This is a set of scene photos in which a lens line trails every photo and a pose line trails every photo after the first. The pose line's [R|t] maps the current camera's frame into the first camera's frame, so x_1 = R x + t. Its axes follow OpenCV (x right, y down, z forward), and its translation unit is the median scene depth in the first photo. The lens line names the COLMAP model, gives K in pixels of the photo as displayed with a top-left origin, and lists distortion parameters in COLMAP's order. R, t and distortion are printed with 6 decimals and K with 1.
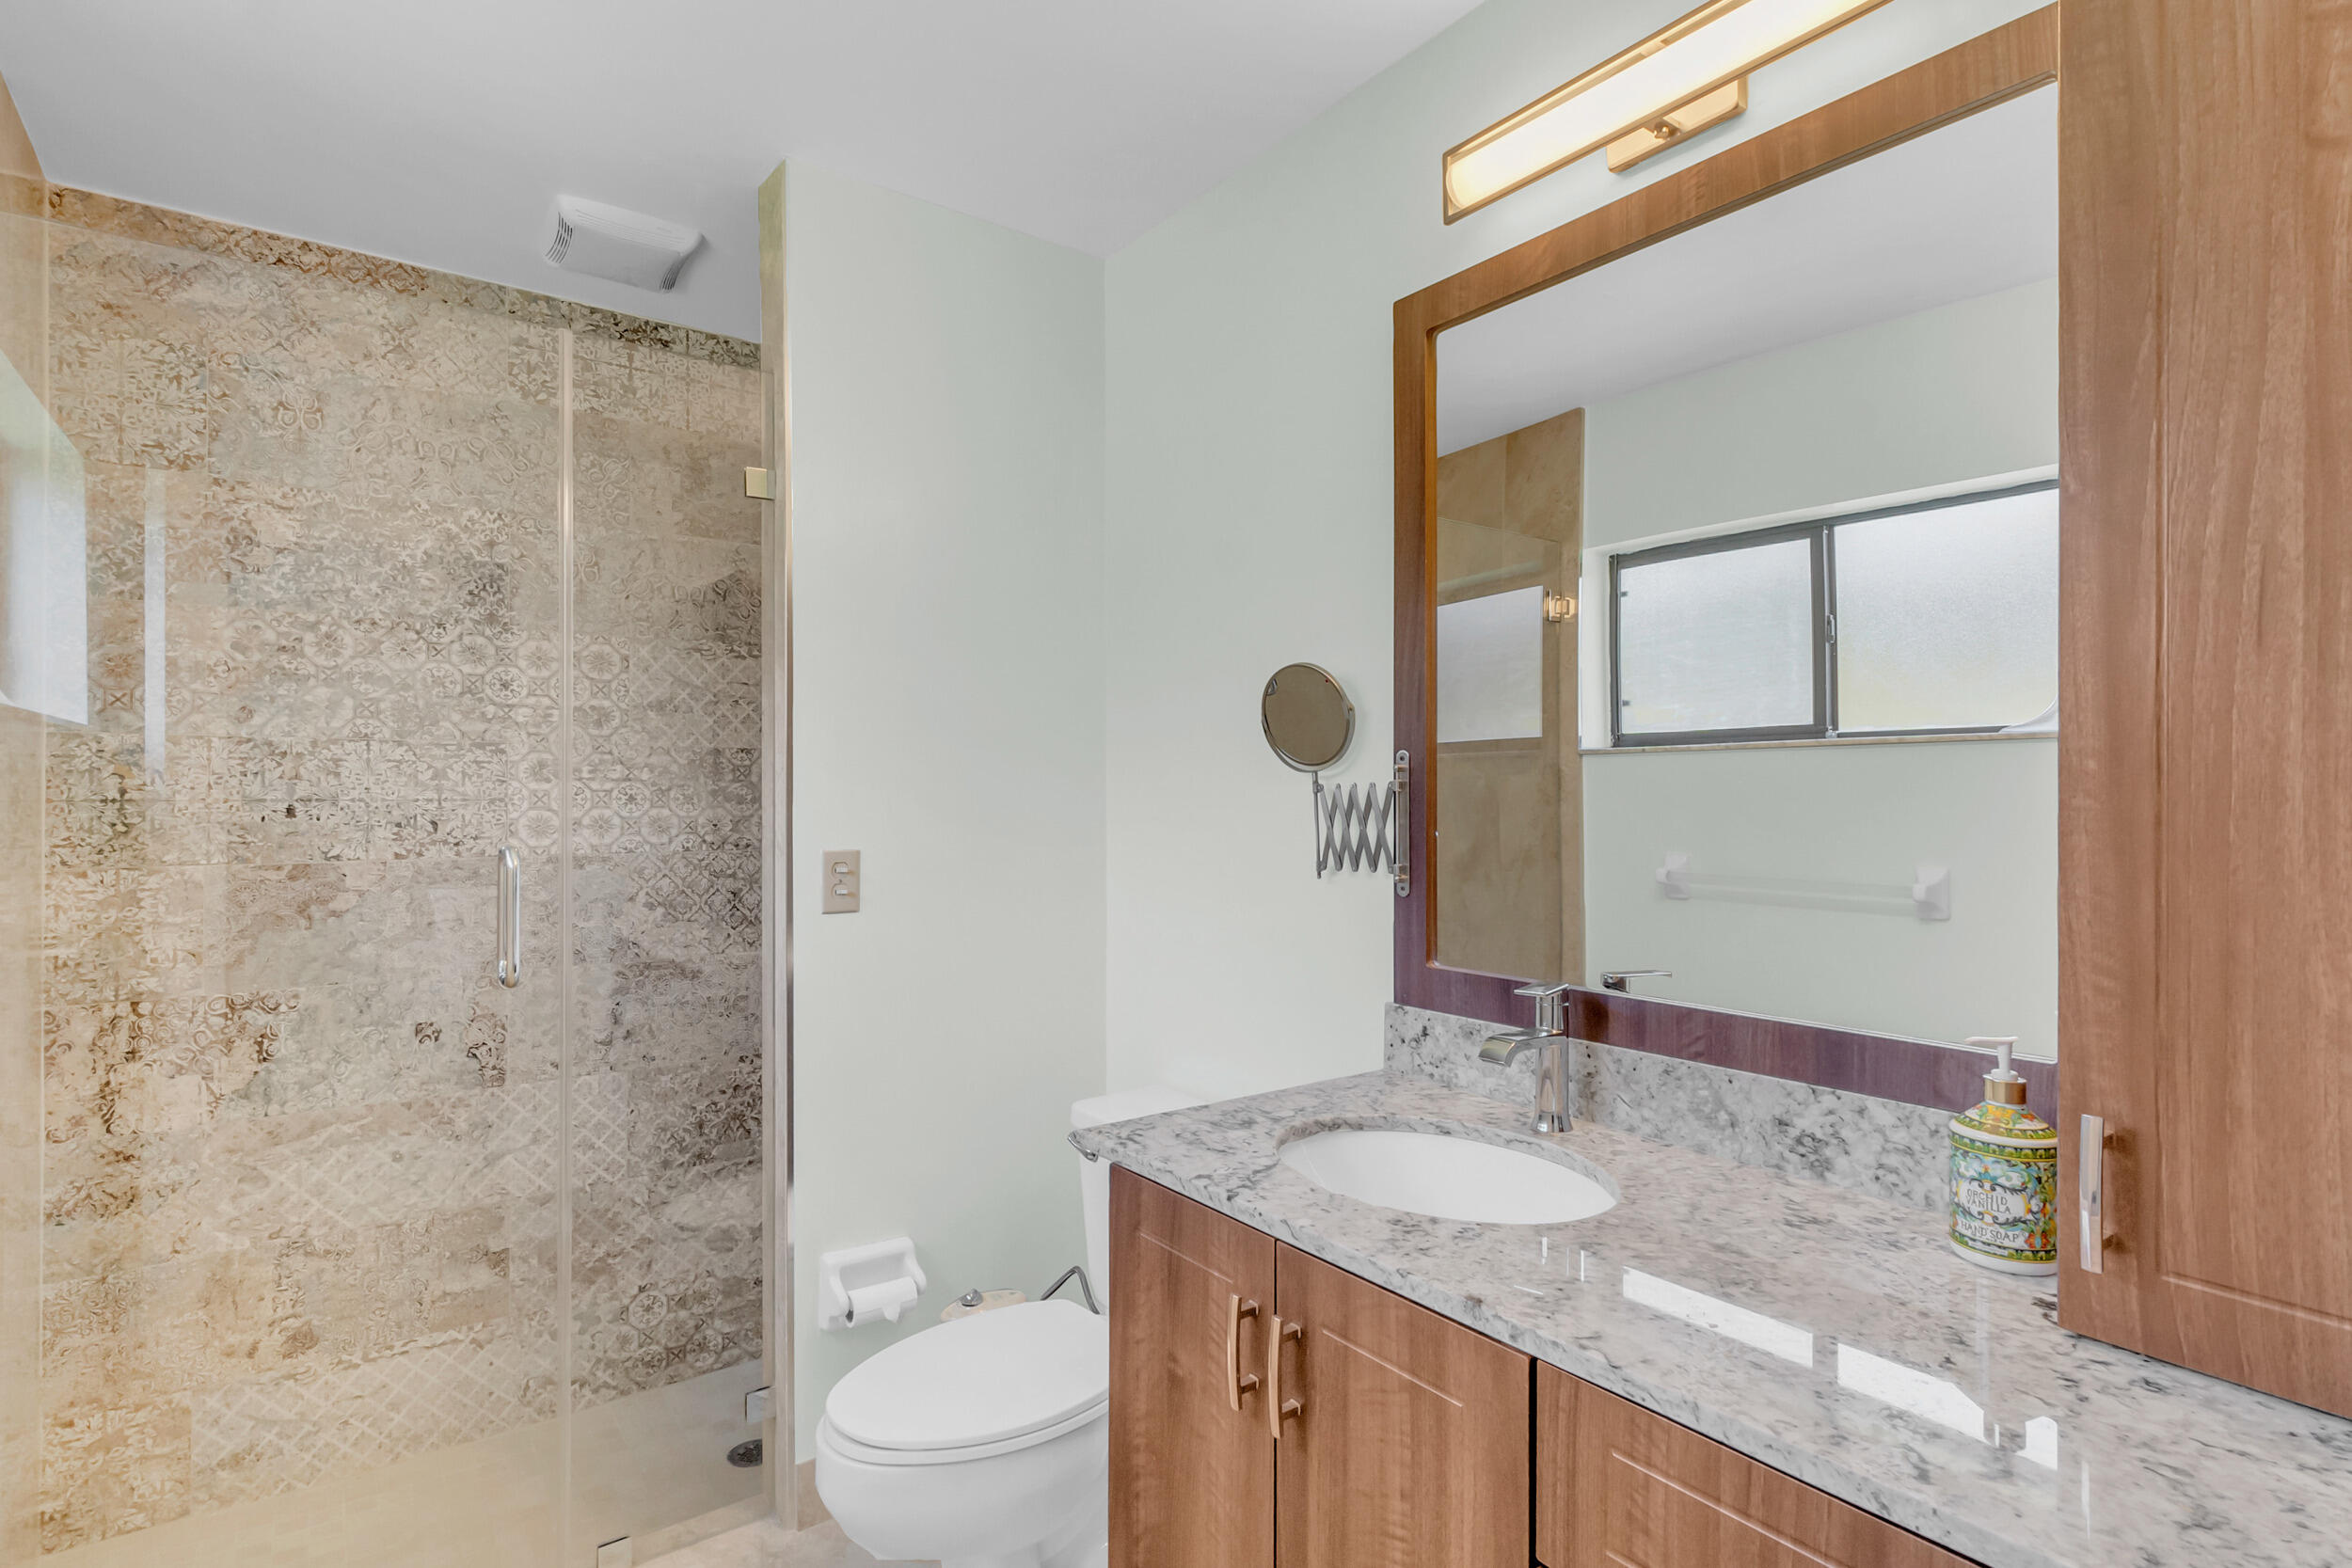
lens RADIAL K [[1115.4, 0, 1162.6], [0, 1115.4, 790.0], [0, 0, 1]] dist [0.003504, -0.000815]
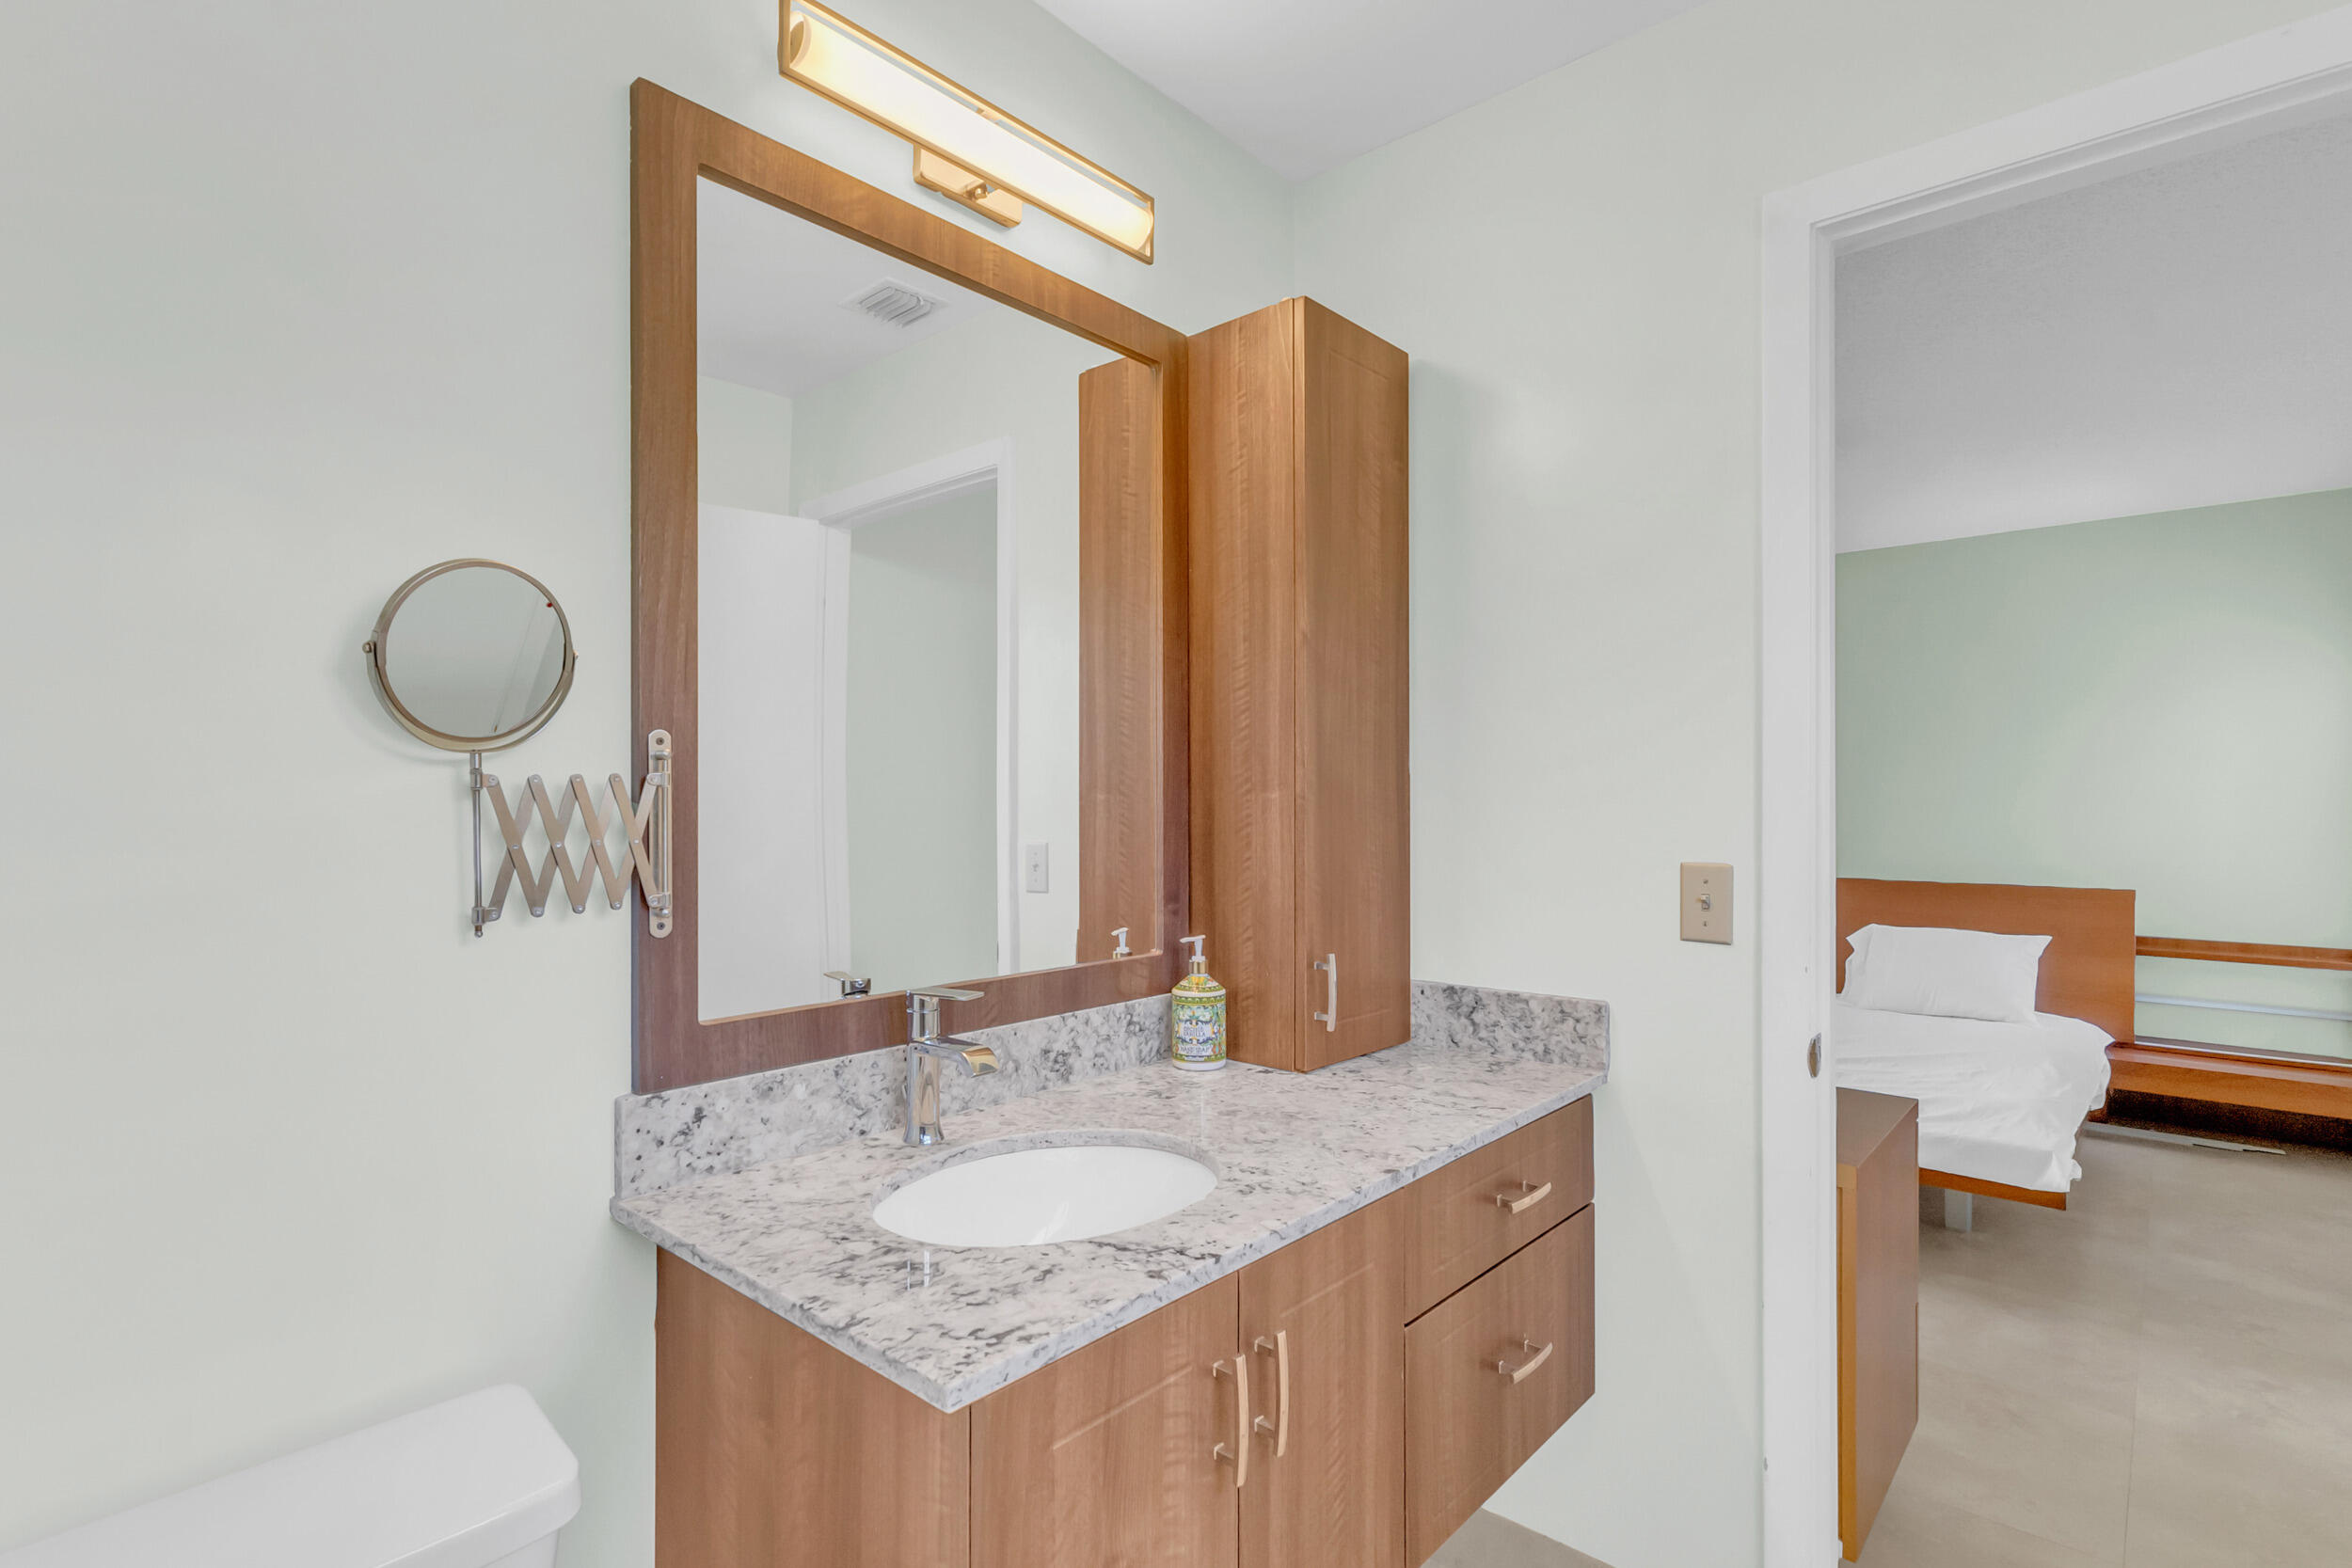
lens RADIAL K [[1115.4, 0, 1156.1], [0, 1115.4, 790.1], [0, 0, 1]] dist [0.003504, -0.000815]
pose [[-0.180077, 0.007192, 0.983626, -0.989921], [-0.003992, 0.999960, -0.008042, 0.013893], [-0.983644, -0.005375, -0.180041, 1.525058]]
